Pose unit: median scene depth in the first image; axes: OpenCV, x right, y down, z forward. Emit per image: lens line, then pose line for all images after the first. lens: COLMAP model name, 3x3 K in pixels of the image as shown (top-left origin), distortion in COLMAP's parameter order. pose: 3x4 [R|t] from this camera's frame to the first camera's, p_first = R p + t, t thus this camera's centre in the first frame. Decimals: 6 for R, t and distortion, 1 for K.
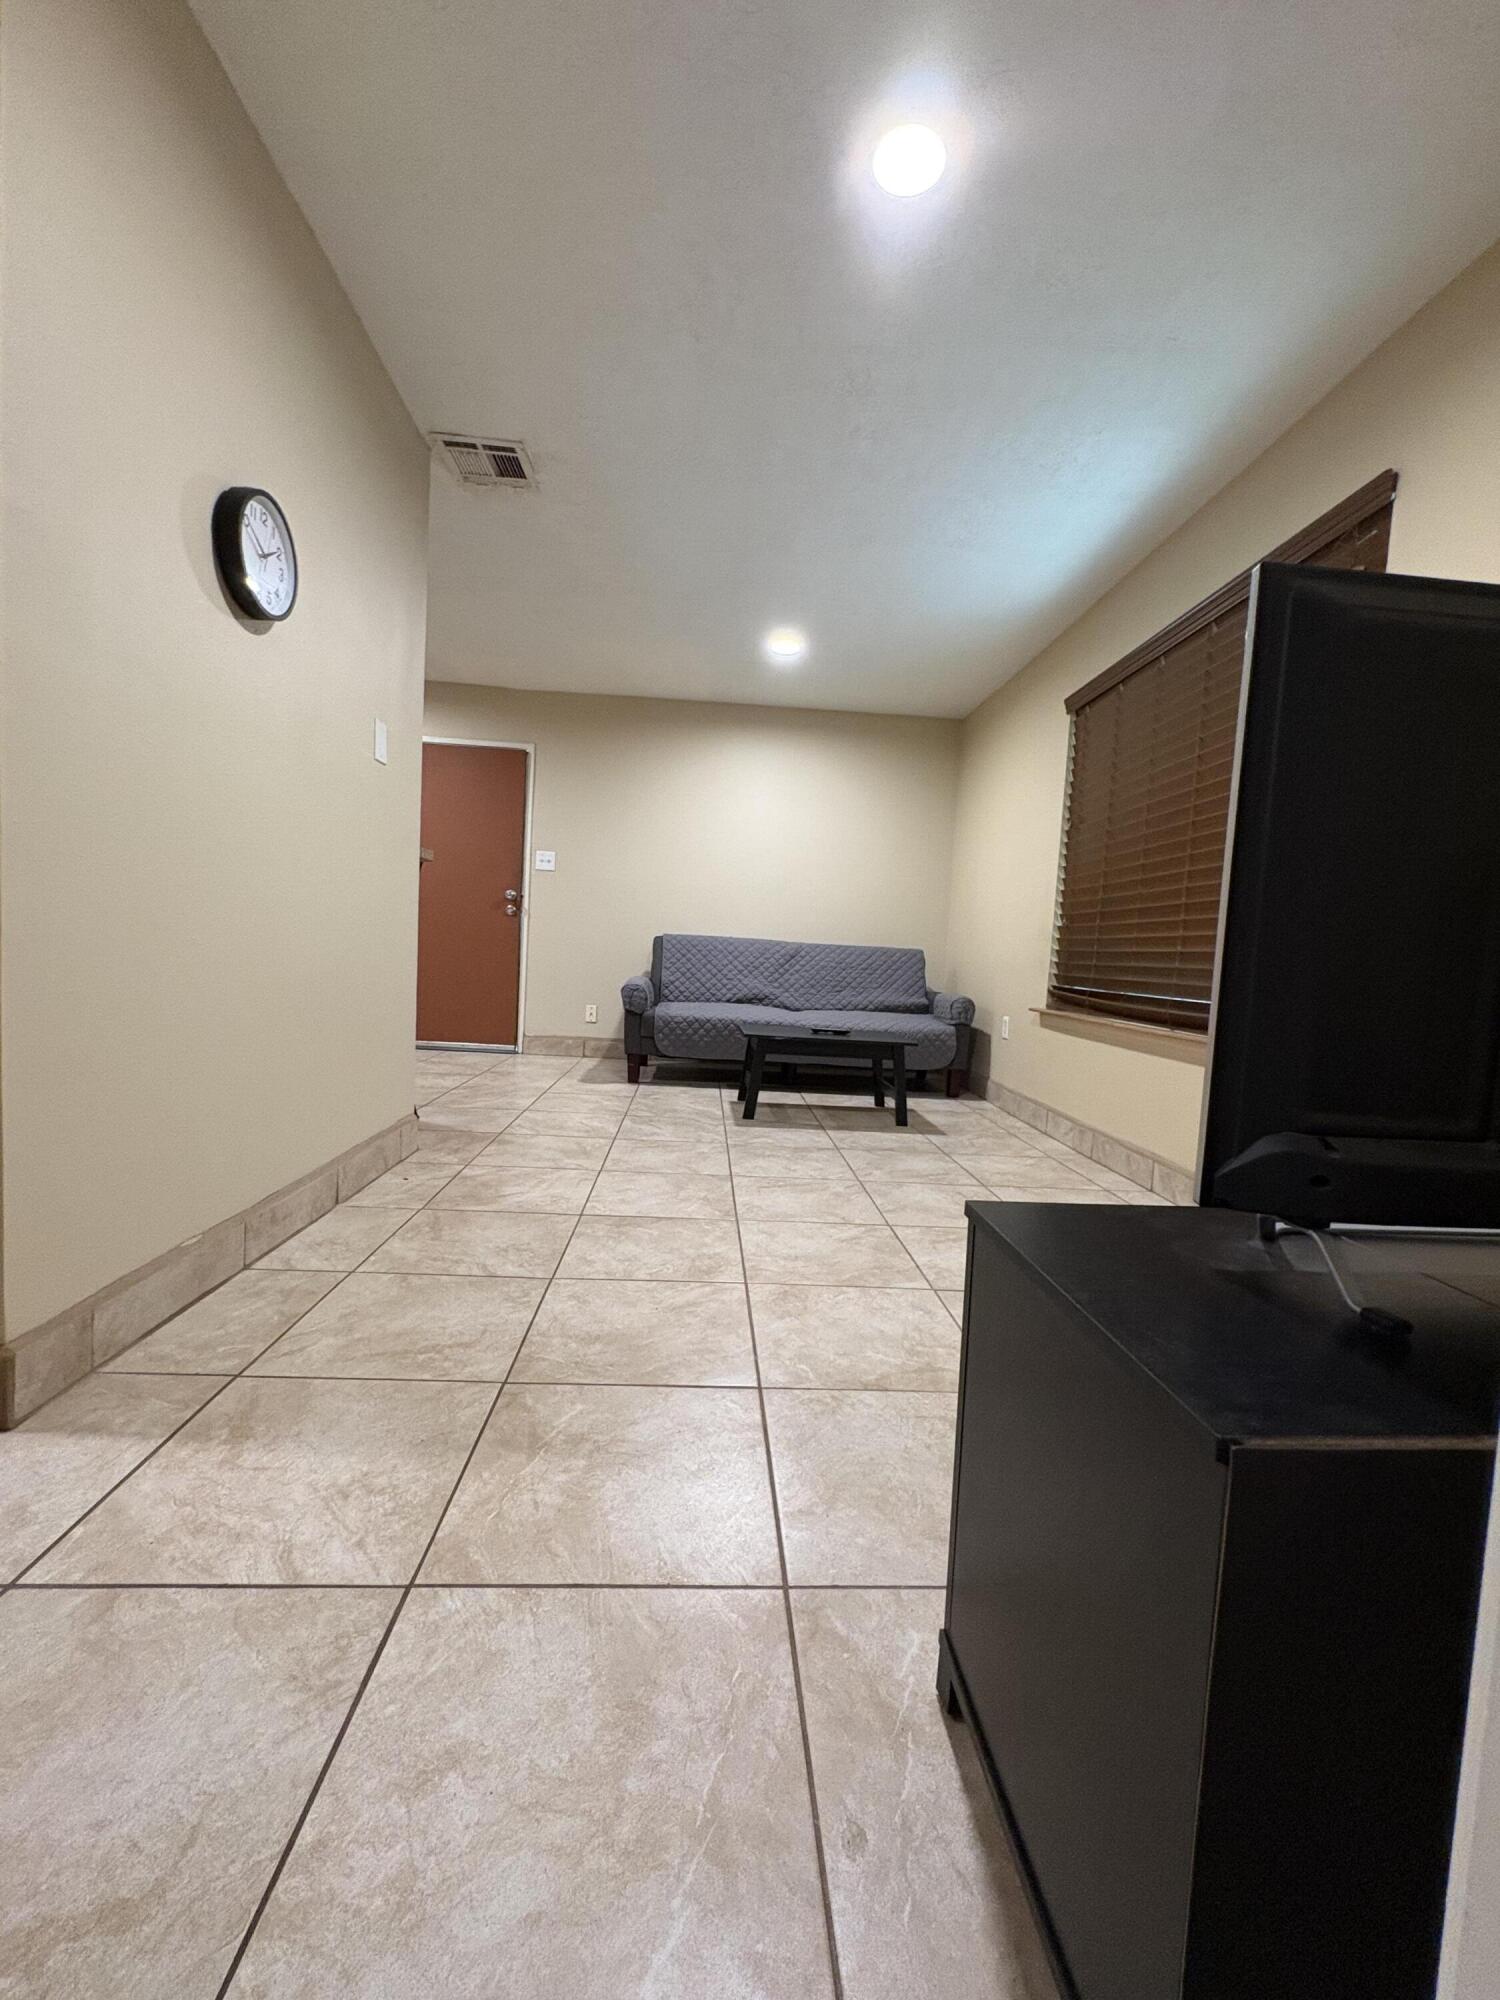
lens RADIAL K [[796.6, 0, 750.0], [0, 796.6, 1000.0], [0, 0, 1]] dist [-0.004122, 0.000510]
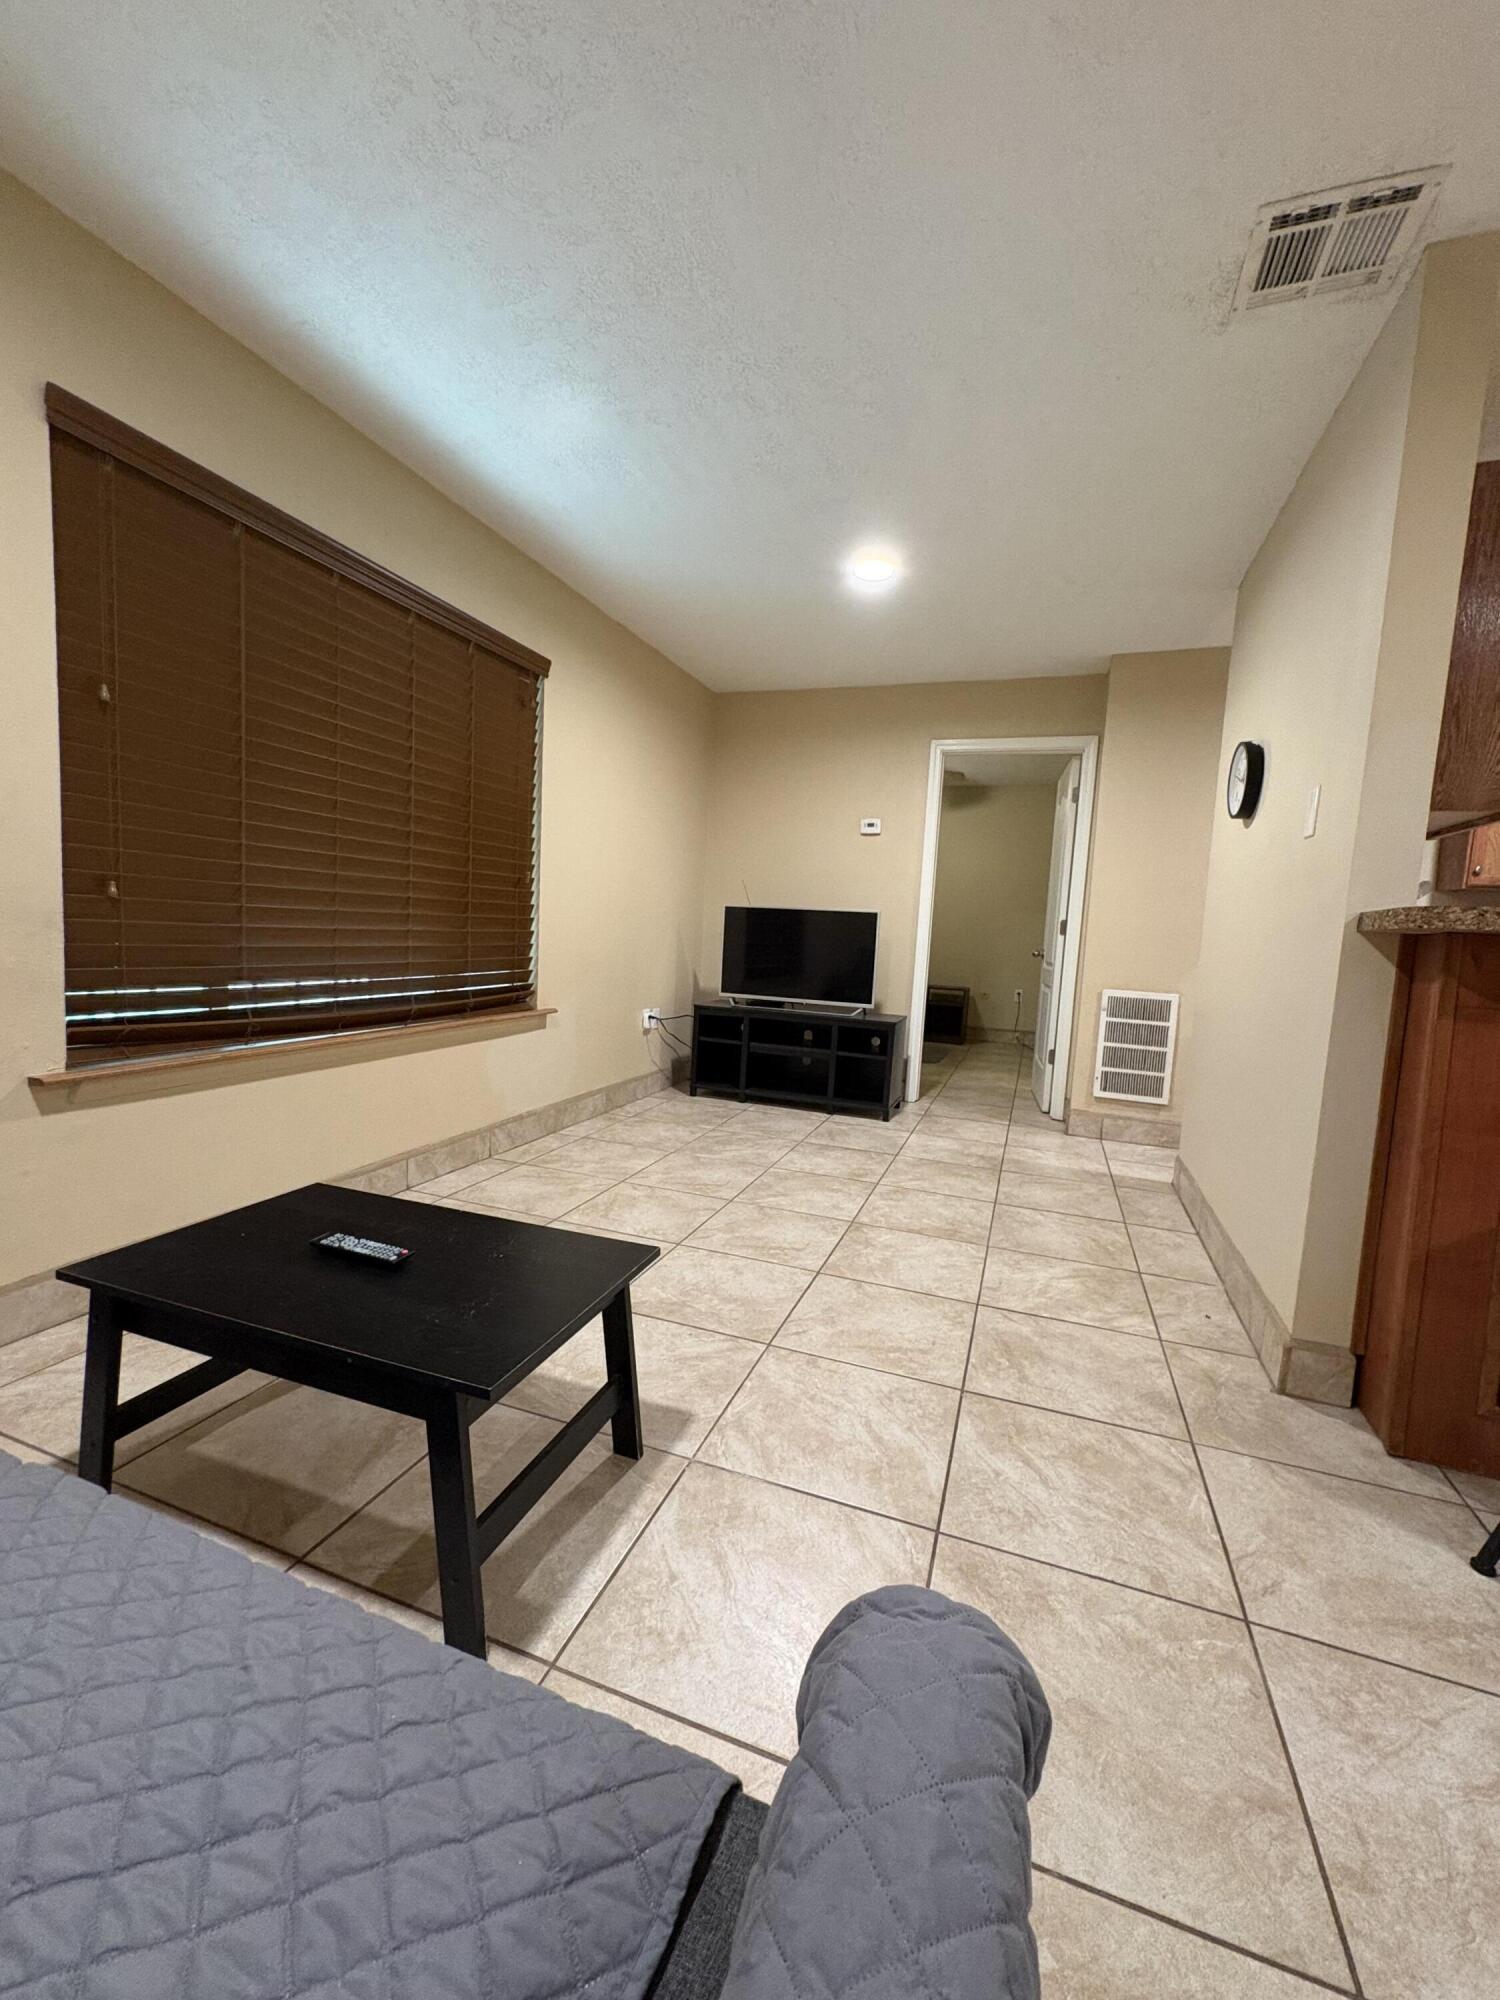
lens RADIAL K [[796.6, 0, 750.0], [0, 796.6, 1000.0], [0, 0, 1]] dist [-0.004122, 0.000510]
pose [[-0.911817, -0.139475, 0.386182, -0.297831], [-0.078613, 0.982440, 0.169208, -0.244437], [-0.403001, 0.123928, -0.906770, 2.160753]]
